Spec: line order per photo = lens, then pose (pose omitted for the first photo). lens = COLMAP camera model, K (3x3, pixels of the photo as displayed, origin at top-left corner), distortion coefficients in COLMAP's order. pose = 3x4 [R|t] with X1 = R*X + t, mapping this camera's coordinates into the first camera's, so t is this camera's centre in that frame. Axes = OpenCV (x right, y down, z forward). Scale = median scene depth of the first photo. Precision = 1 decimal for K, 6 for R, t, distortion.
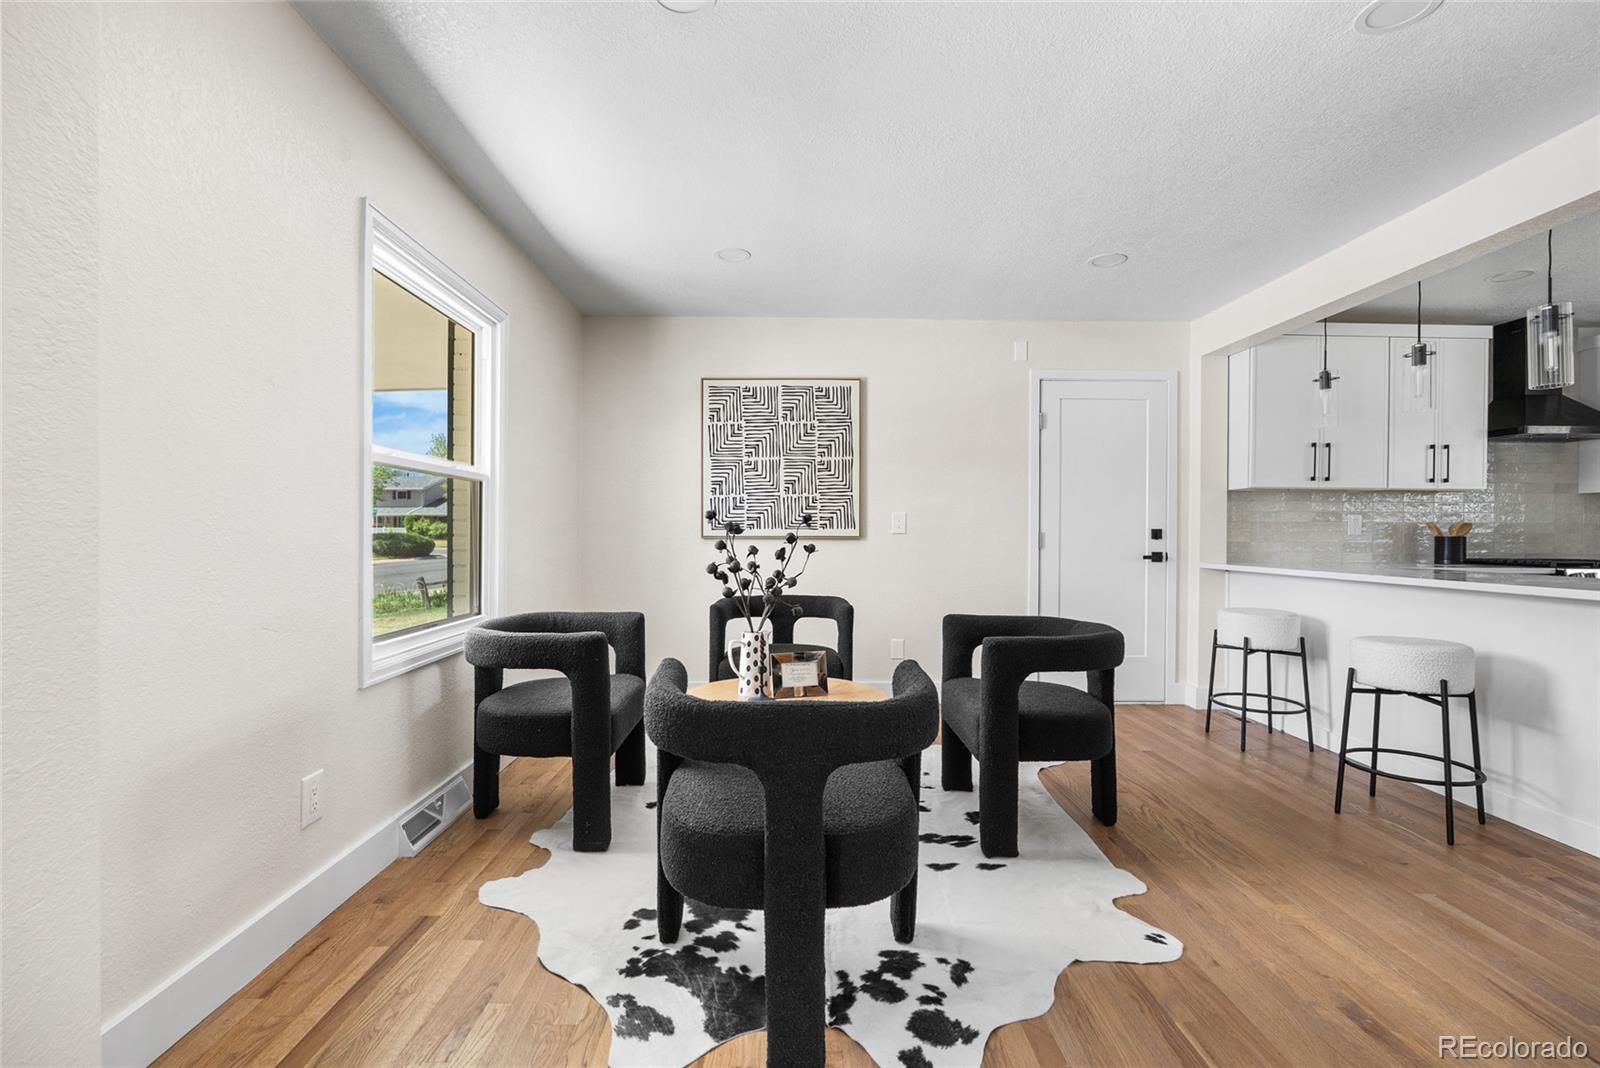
lens RADIAL K [[710.6, 0, 793.2], [0, 710.6, 541.7], [0, 0, 1]] dist [-0.007850, 0.000618]
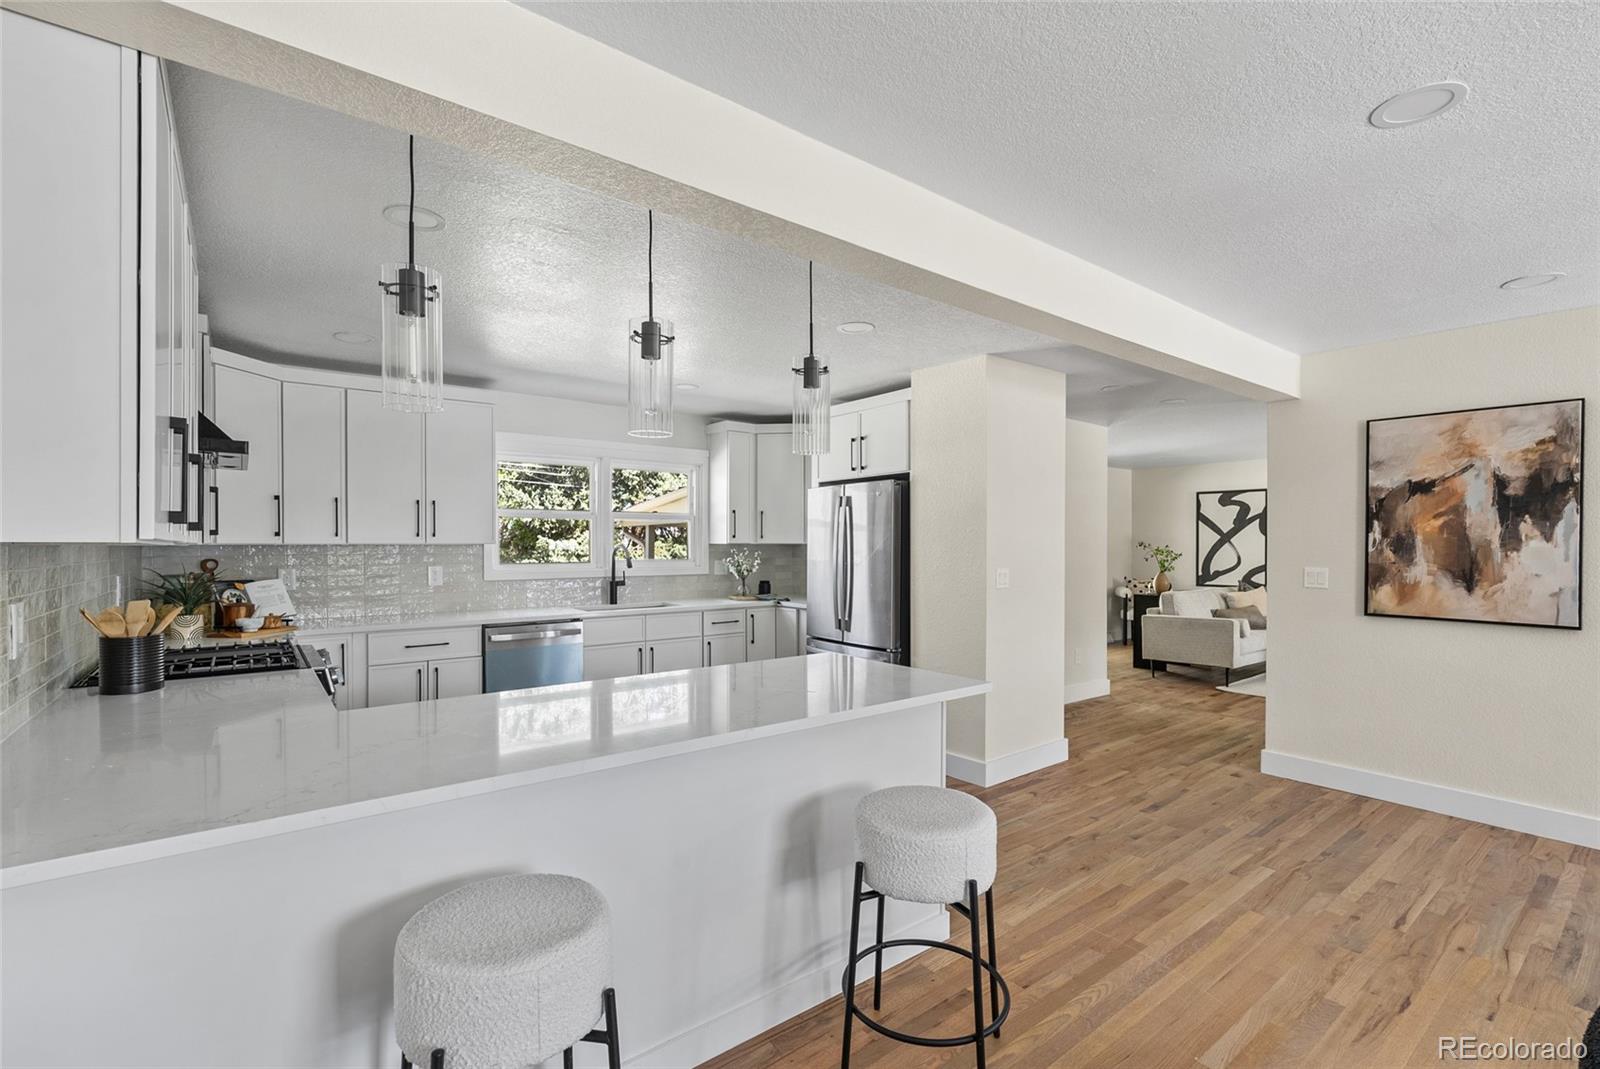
lens RADIAL K [[710.6, 0, 795.8], [0, 710.6, 548.1], [0, 0, 1]] dist [-0.007850, 0.000618]
pose [[-0.603073, -0.010754, 0.797613, 0.258637], [0.007641, 0.999785, 0.019257, -0.077776], [-0.797649, 0.017708, -0.602861, 0.960424]]
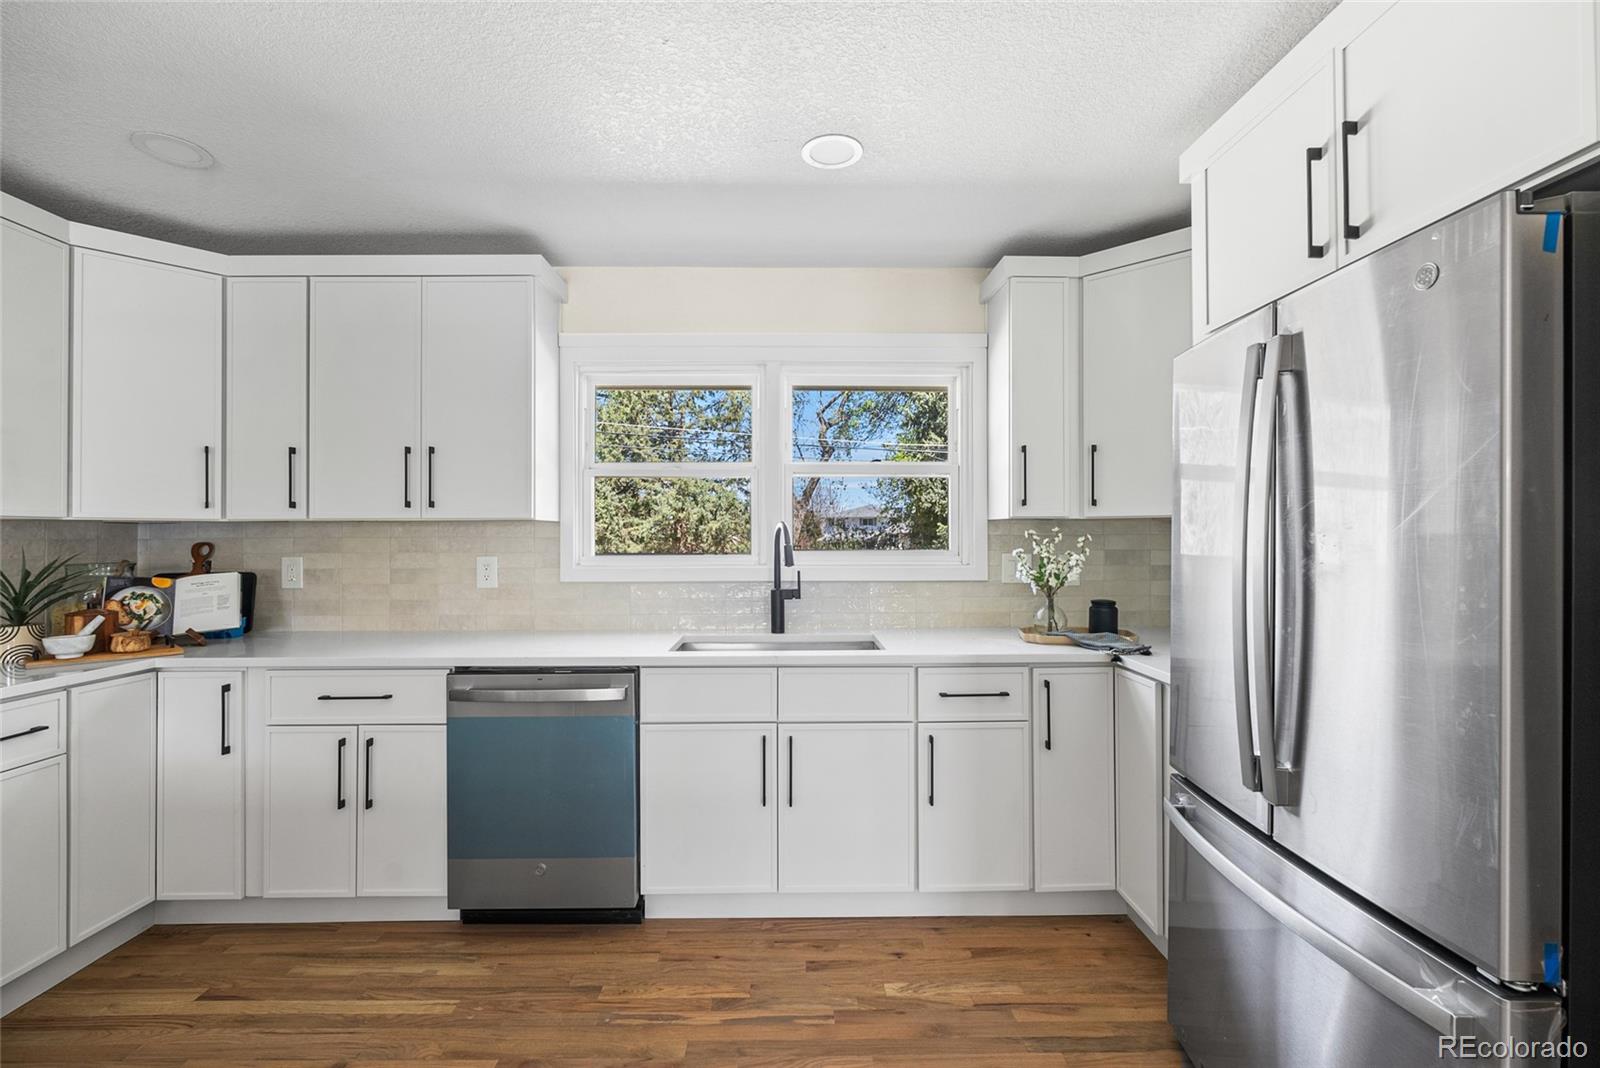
lens RADIAL K [[710.6, 0, 800.7], [0, 710.6, 533.0], [0, 0, 1]] dist [-0.007850, 0.000618]
pose [[-0.008727, -0.001683, 0.999960, 0.790900], [0.017122, 0.999852, 0.001833, -0.051822], [-0.999815, 0.017138, -0.008697, 0.437165]]
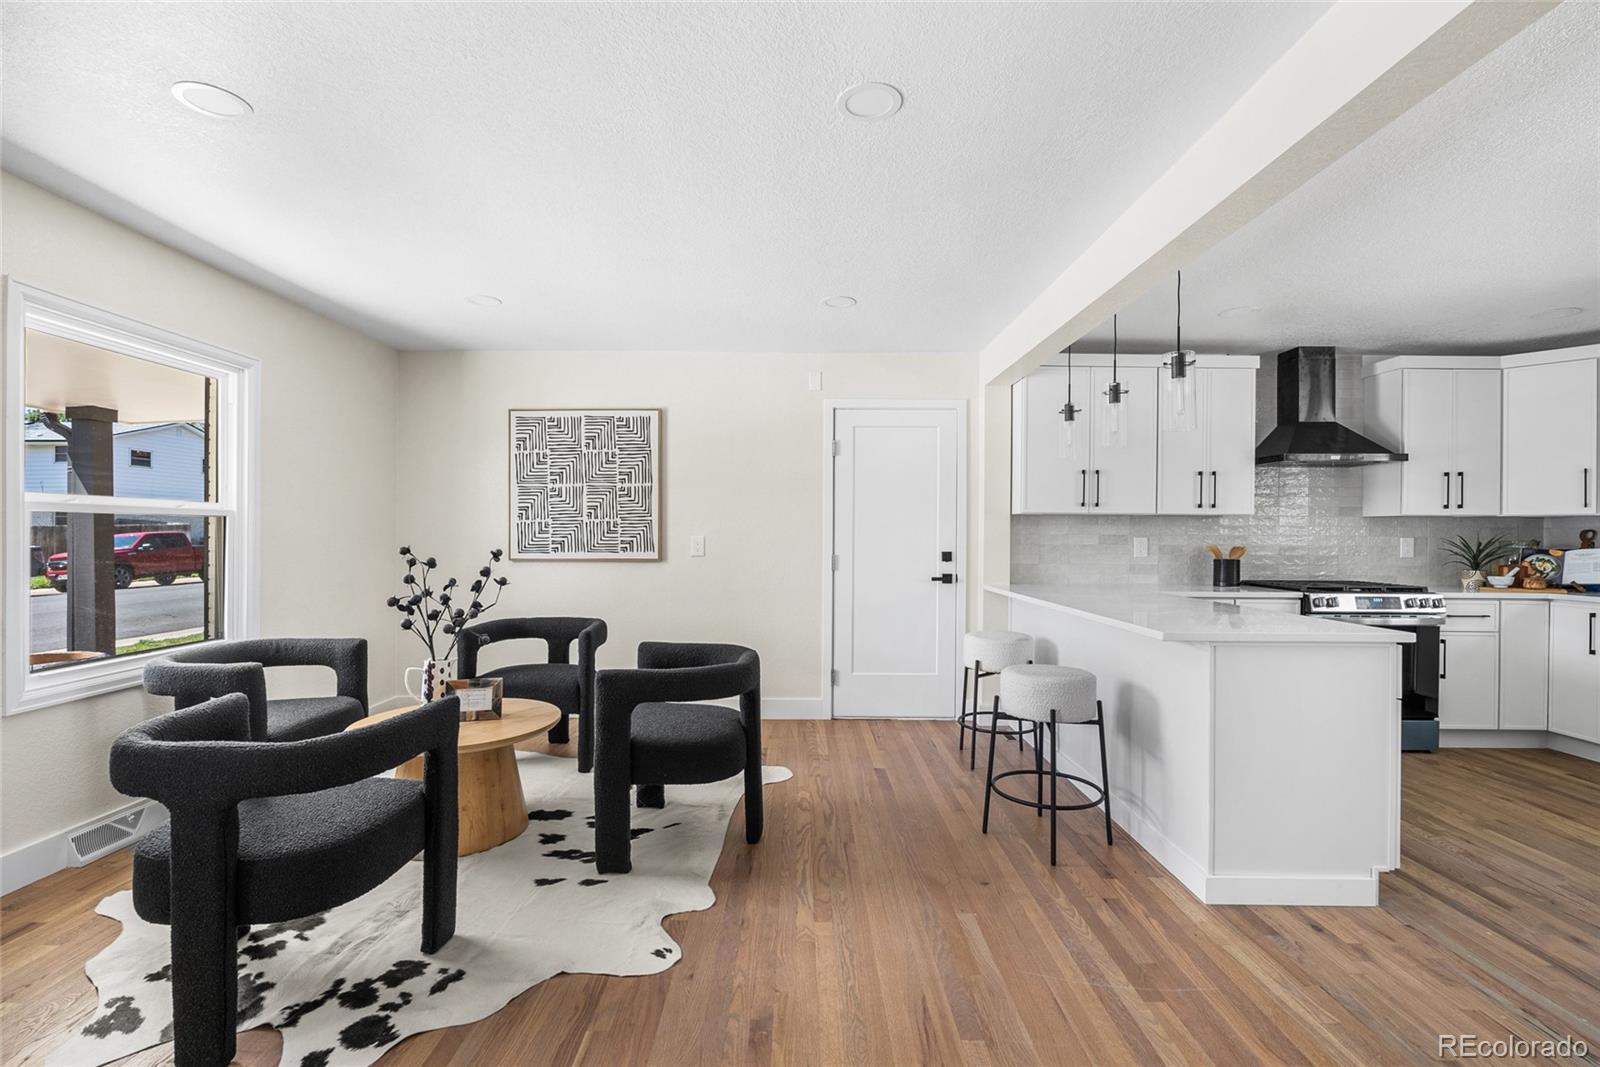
lens RADIAL K [[710.6, 0, 794.4], [0, 710.6, 533.8], [0, 0, 1]] dist [-0.007850, 0.000618]
pose [[0.999895, -0.001385, -0.014438, 0.326615], [0.001153, 0.999870, -0.016065, -0.029718], [0.014459, 0.016047, 0.999767, -0.043856]]
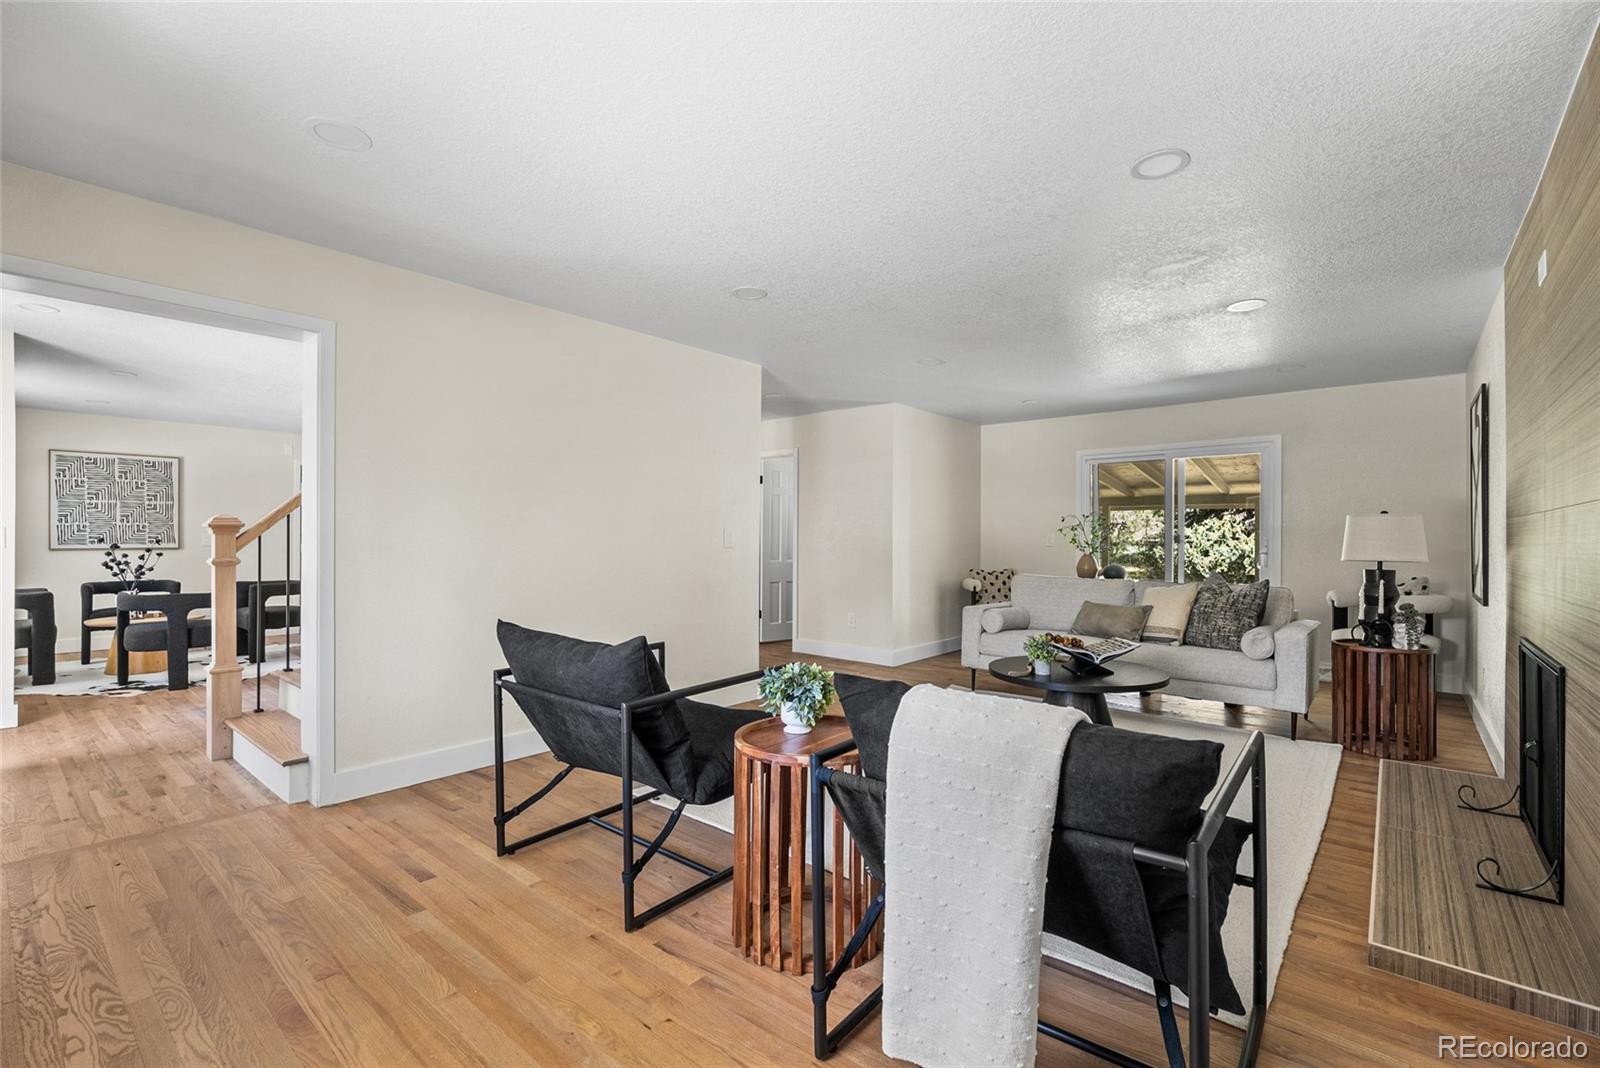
lens RADIAL K [[710.6, 0, 795.7], [0, 710.6, 534.1], [0, 0, 1]] dist [-0.007850, 0.000618]
pose [[0.658940, -0.000432, 0.752195, -0.226455], [0.012929, 0.999859, -0.010752, -0.002796], [-0.752084, 0.016810, 0.658852, -1.363686]]
